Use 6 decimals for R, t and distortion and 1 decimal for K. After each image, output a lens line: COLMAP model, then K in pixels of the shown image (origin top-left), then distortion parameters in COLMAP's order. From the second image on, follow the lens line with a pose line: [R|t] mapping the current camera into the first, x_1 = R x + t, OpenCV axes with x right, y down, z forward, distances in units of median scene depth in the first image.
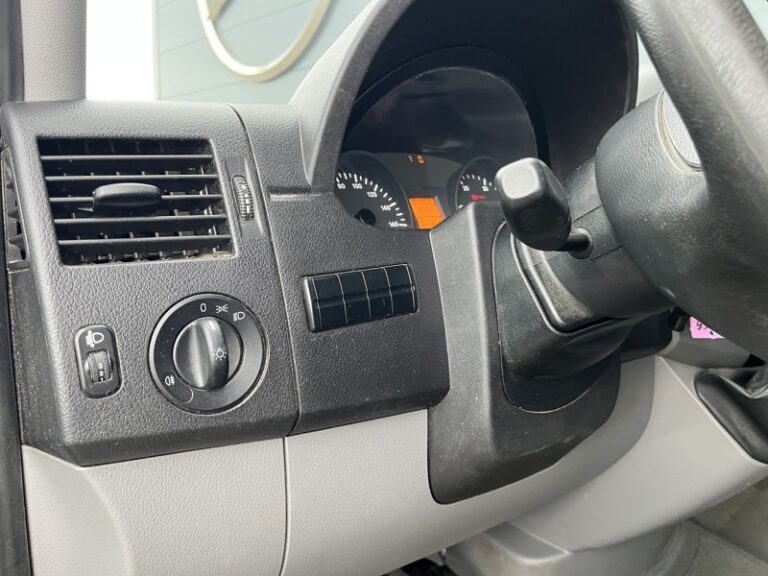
lens RADIAL K [[577.2, 0, 391.0], [0, 577.2, 288.4], [0, 0, 1]] dist [0.058429, -0.085436]
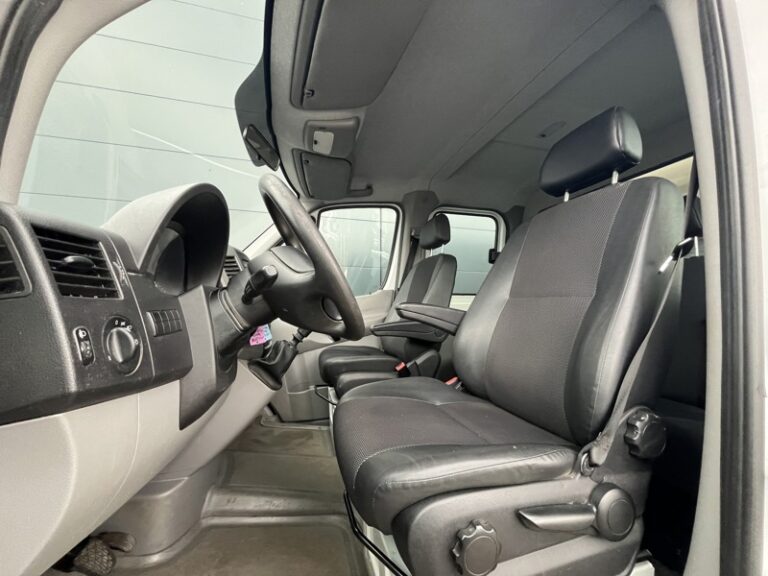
lens RADIAL K [[305.7, 0, 379.9], [0, 305.7, 292.3], [0, 0, 1]] dist [-0.003875, -0.000239]
pose [[0.438901, 0.037044, 0.897771, -0.772225], [0.161242, 0.979684, -0.119251, 0.179604], [-0.883949, 0.197098, 0.424011, -0.231620]]
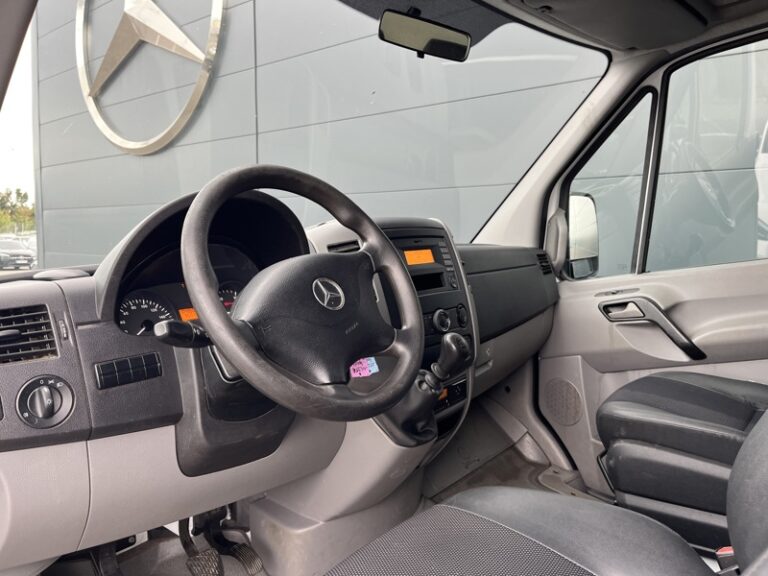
lens RADIAL K [[577.2, 0, 401.6], [0, 577.2, 286.1], [0, 0, 1]] dist [0.058429, -0.085436]
pose [[0.984088, -0.039017, 0.173344, 0.603321], [0.053341, 0.995466, -0.078758, -0.075981], [-0.169485, 0.086751, 0.981707, -1.337953]]
